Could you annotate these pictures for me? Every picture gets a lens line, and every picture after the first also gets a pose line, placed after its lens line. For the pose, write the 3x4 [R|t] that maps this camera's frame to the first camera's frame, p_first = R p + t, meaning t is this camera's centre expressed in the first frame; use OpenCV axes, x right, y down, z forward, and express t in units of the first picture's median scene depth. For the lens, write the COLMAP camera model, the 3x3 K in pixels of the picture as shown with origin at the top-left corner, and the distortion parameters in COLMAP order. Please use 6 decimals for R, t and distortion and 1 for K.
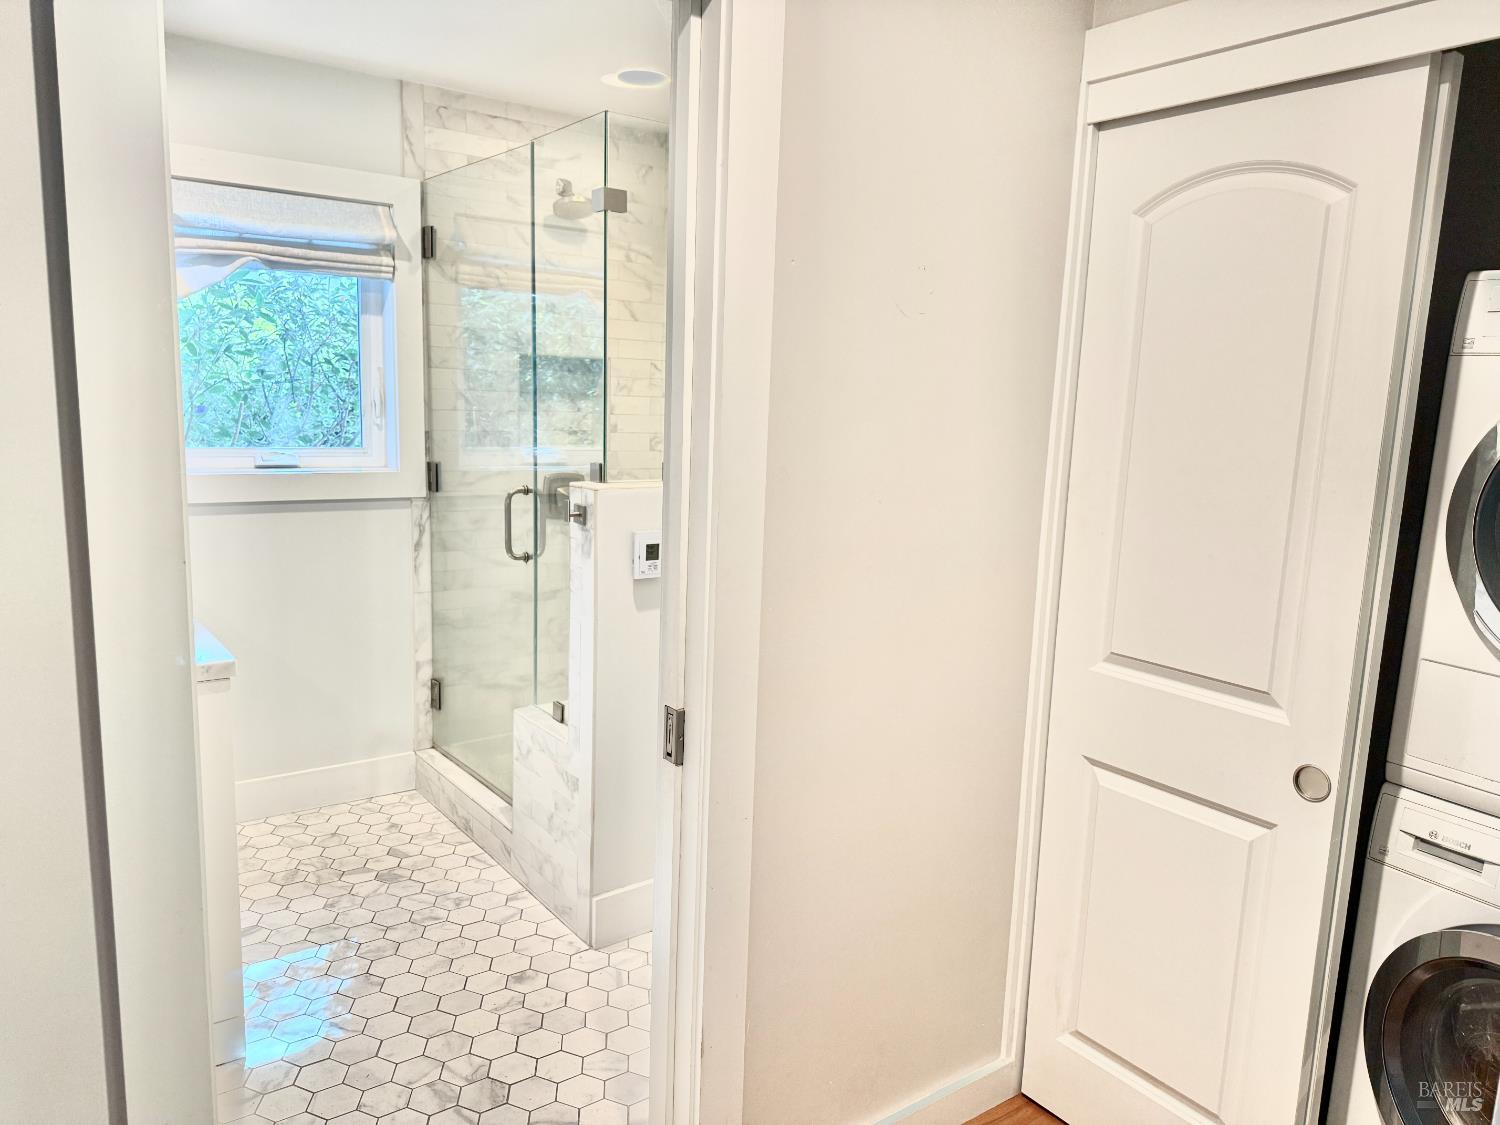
lens RADIAL K [[1052.4, 0, 748.3], [0, 1052.4, 570.0], [0, 0, 1]] dist [0.164951, -0.326085]
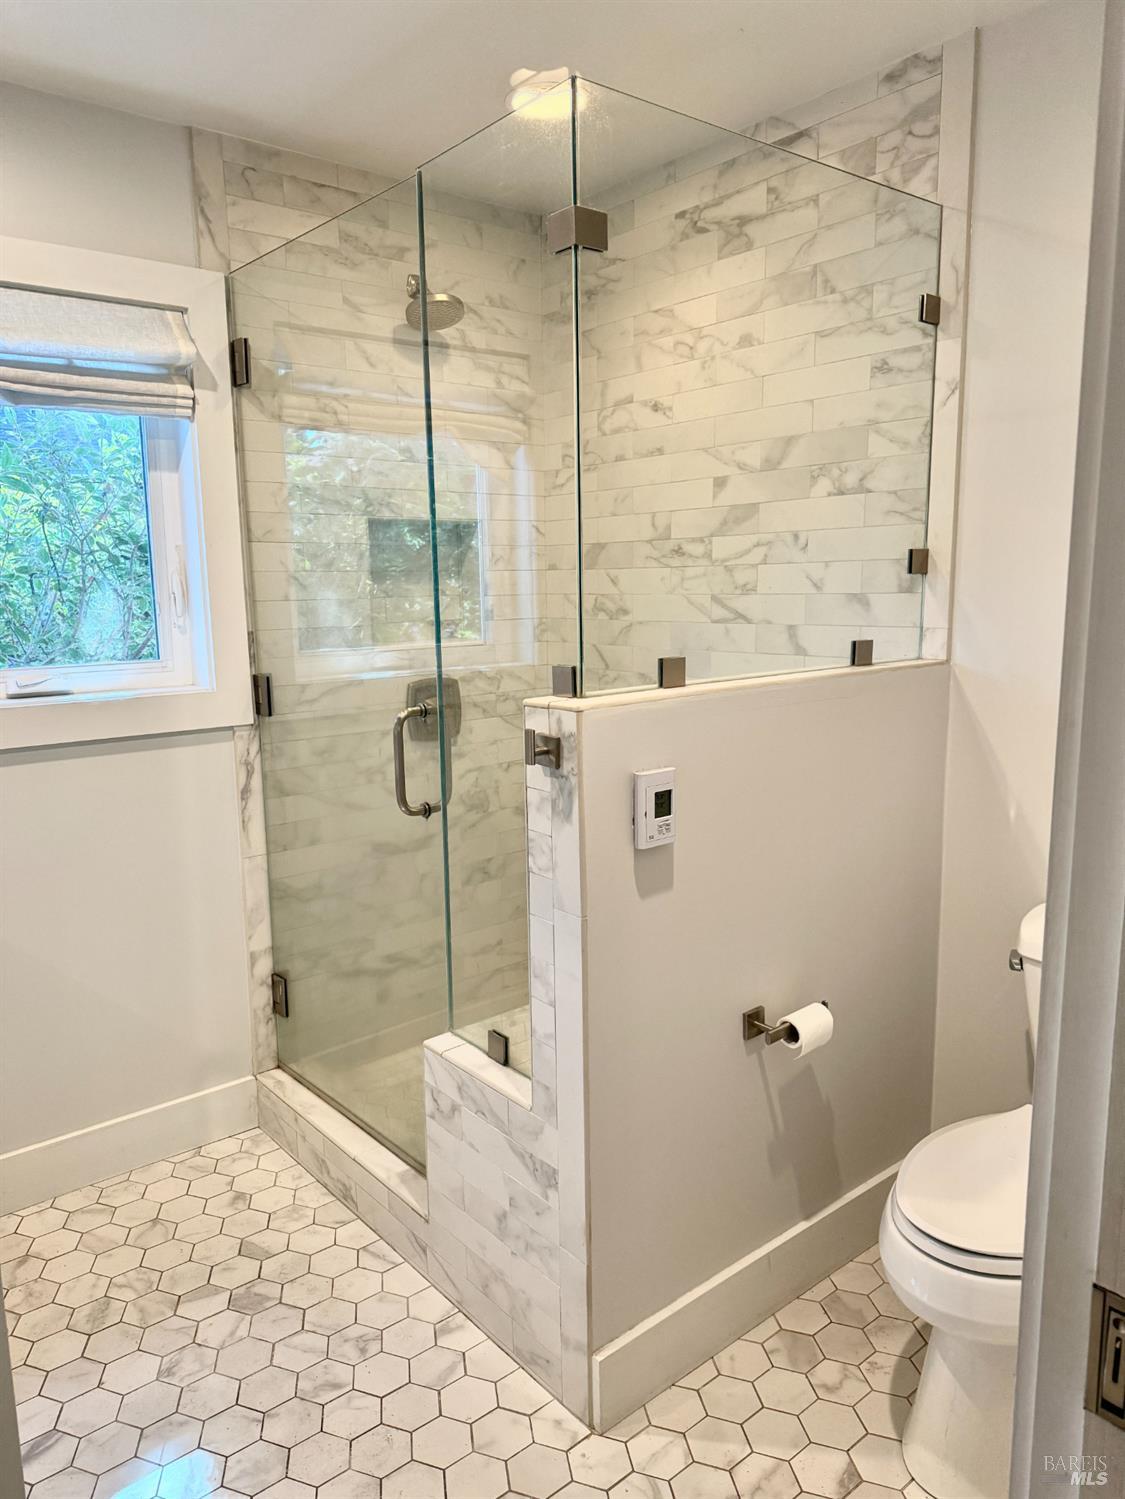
lens RADIAL K [[1058.4, 0, 562.5], [0, 1058.4, 749.5], [0, 0, 1]] dist [0.059237, -0.073797]
pose [[0.997117, -0.060671, 0.045568, -0.136999], [0.060791, 0.998150, -0.001246, -0.039982], [-0.045408, 0.004012, 0.998960, 0.297229]]
